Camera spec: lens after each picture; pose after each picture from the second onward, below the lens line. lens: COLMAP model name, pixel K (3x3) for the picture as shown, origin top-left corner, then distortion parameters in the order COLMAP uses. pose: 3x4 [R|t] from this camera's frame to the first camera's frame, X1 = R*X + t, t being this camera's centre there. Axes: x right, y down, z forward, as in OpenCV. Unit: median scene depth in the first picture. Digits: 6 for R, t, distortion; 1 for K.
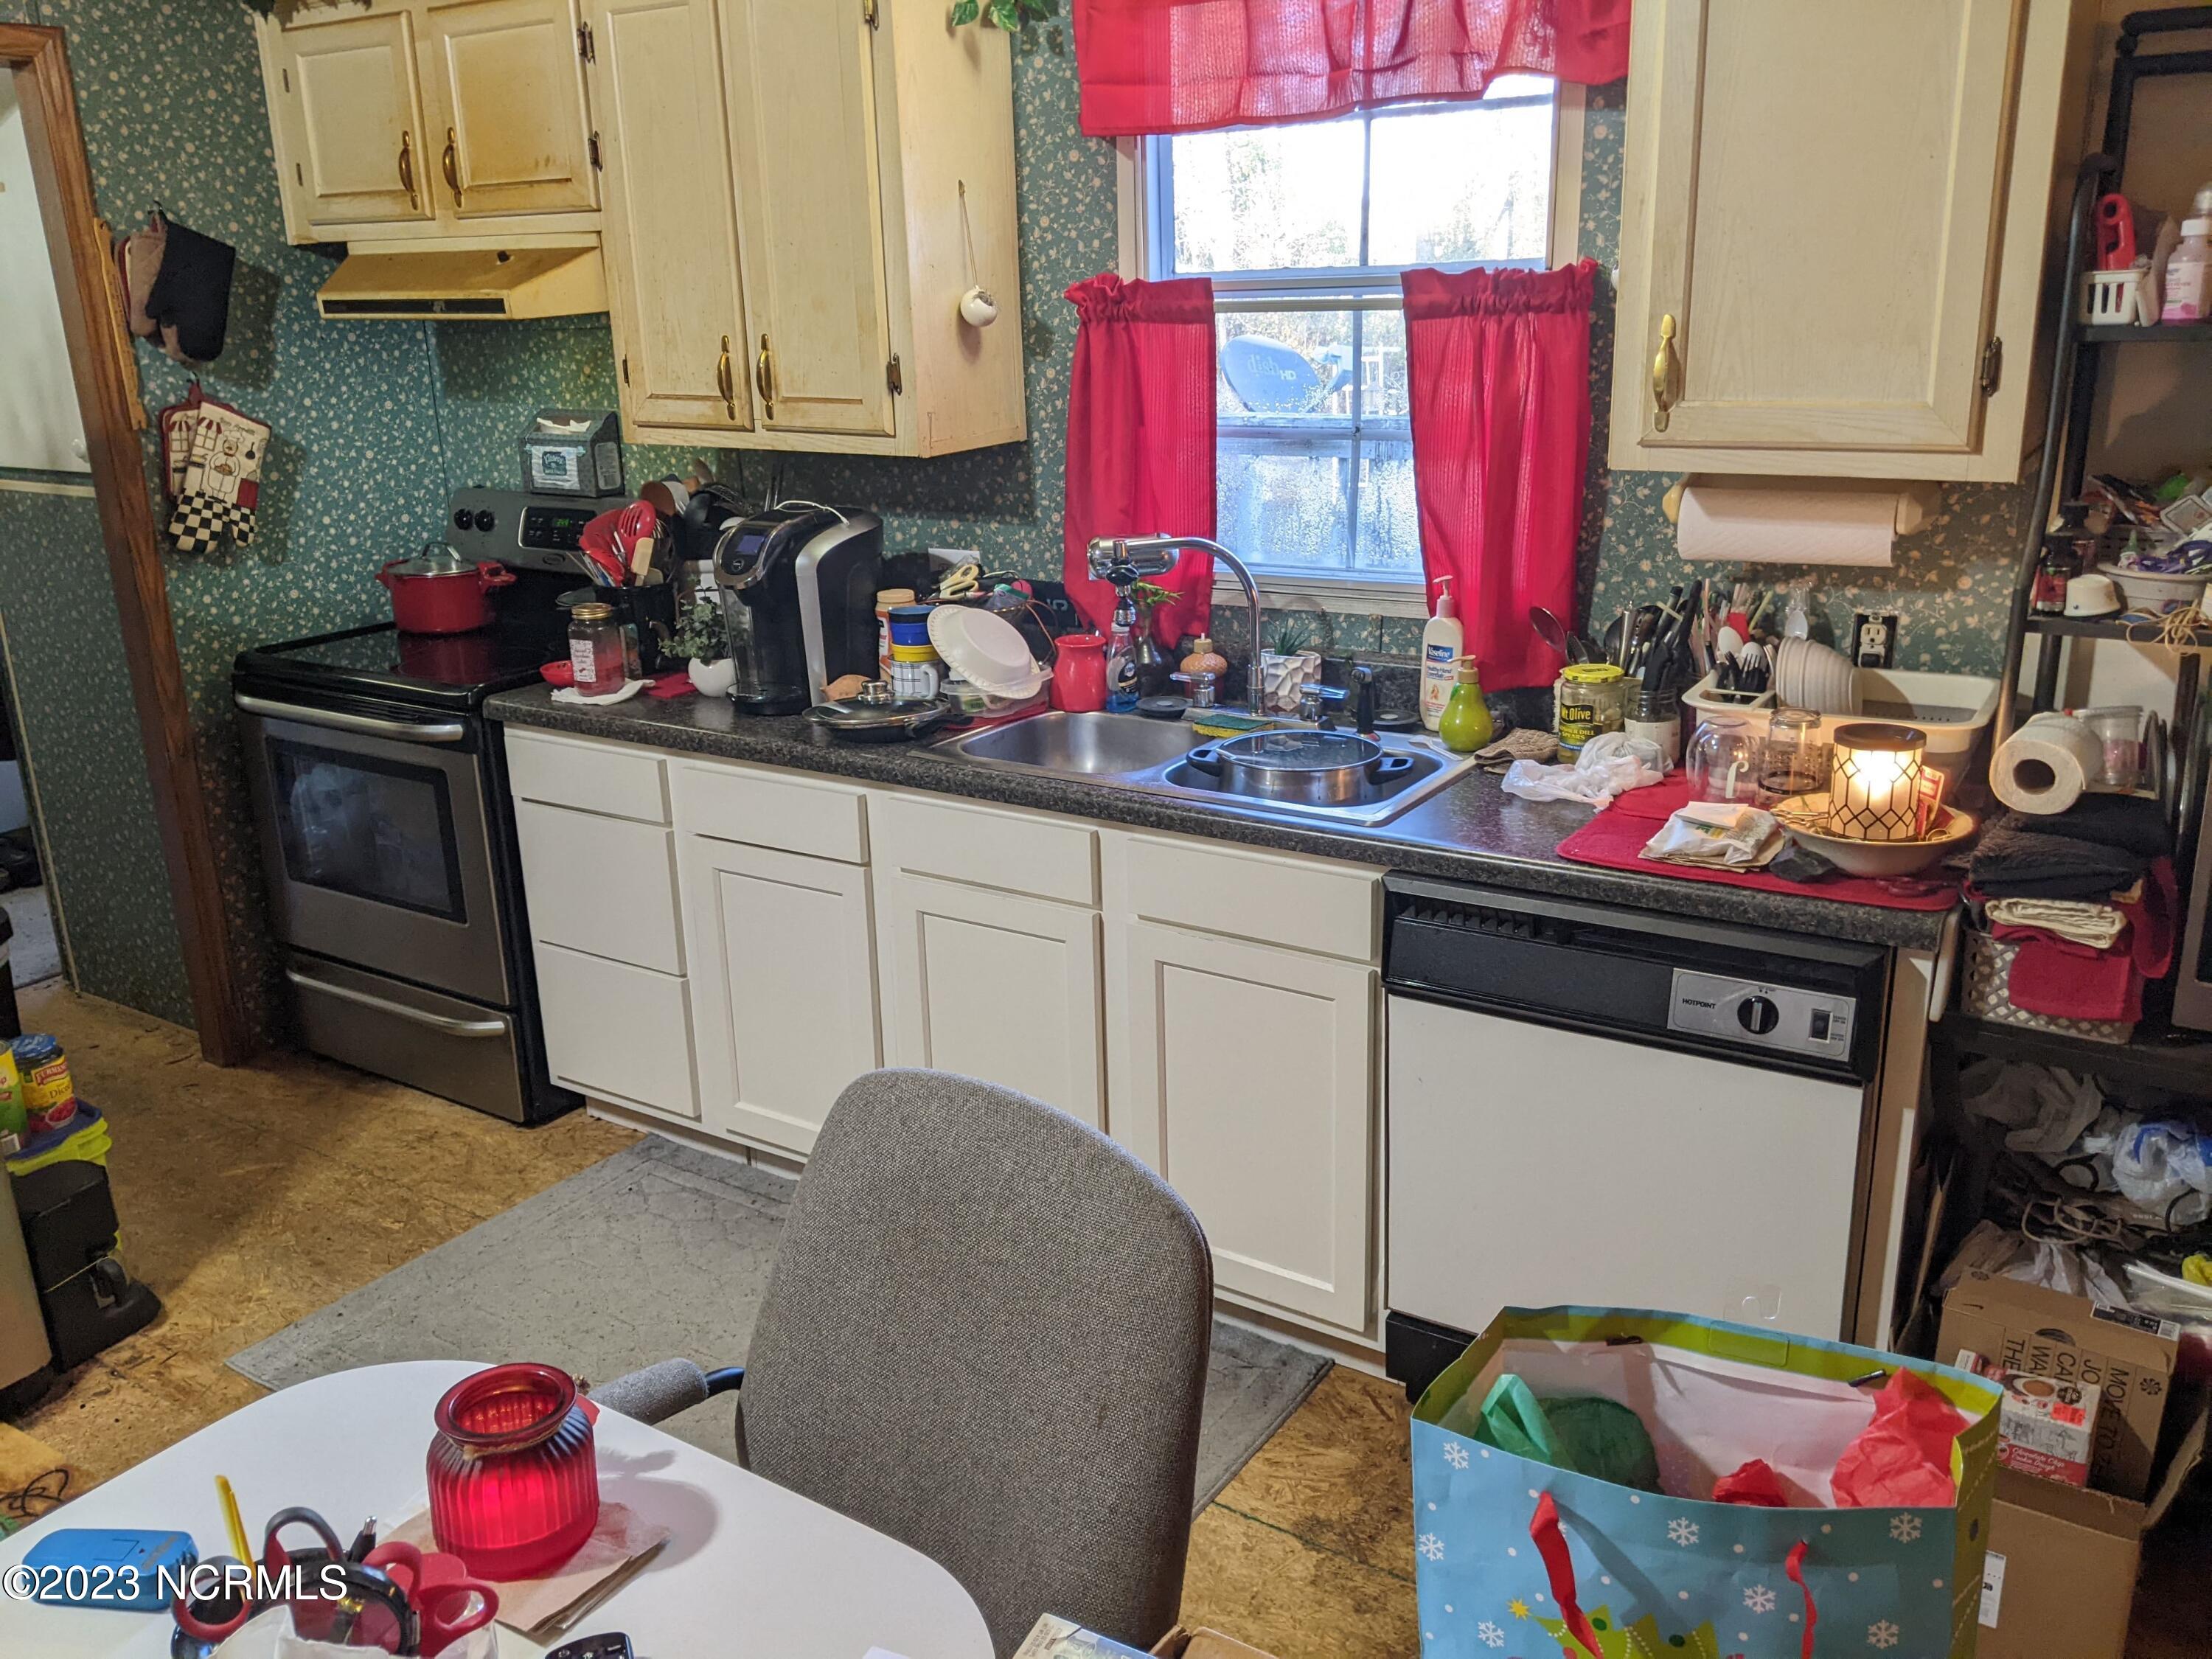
lens RADIAL K [[1759.4, 0, 1081.6], [0, 1759.4, 867.4], [0, 0, 1]] dist [0.011846, -0.043395]
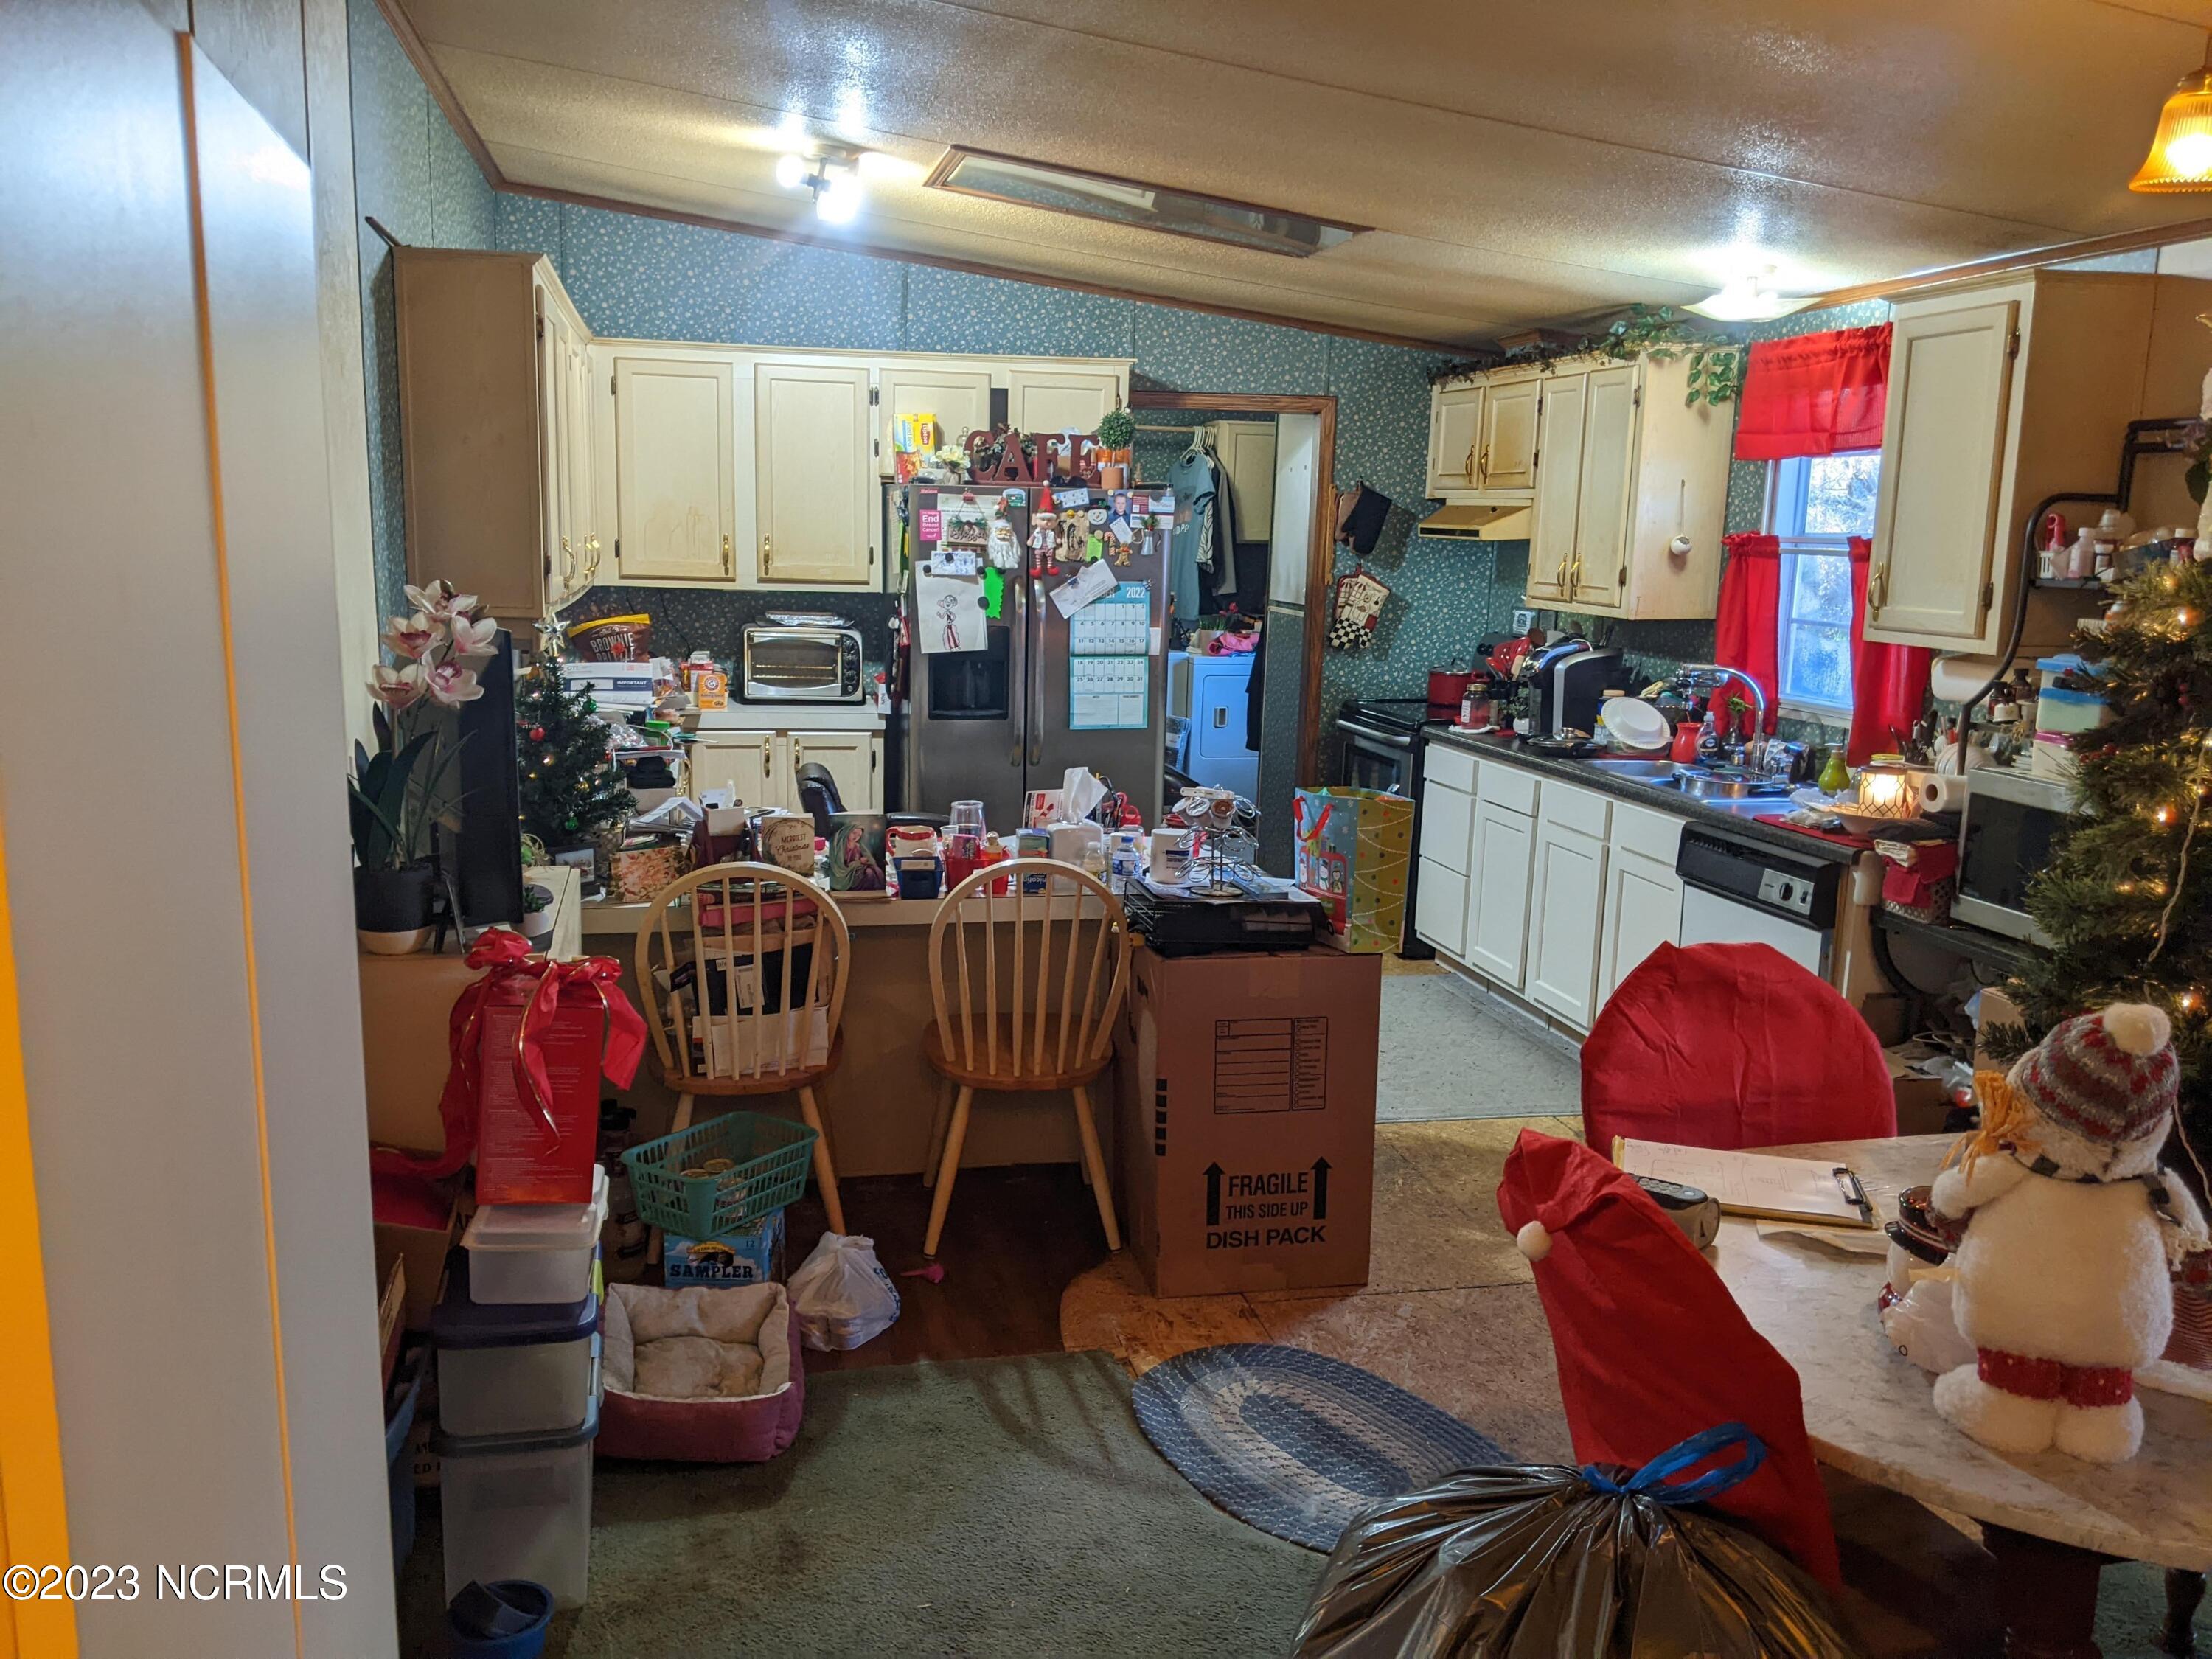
lens RADIAL K [[1759.4, 0, 1100.2], [0, 1759.4, 833.8], [0, 0, 1]] dist [0.011846, -0.043395]
pose [[0.721874, 0.157579, -0.673845, 0.742583], [-0.250005, 0.967350, -0.041610, 0.191320], [0.645287, 0.198502, 0.737700, -0.654603]]
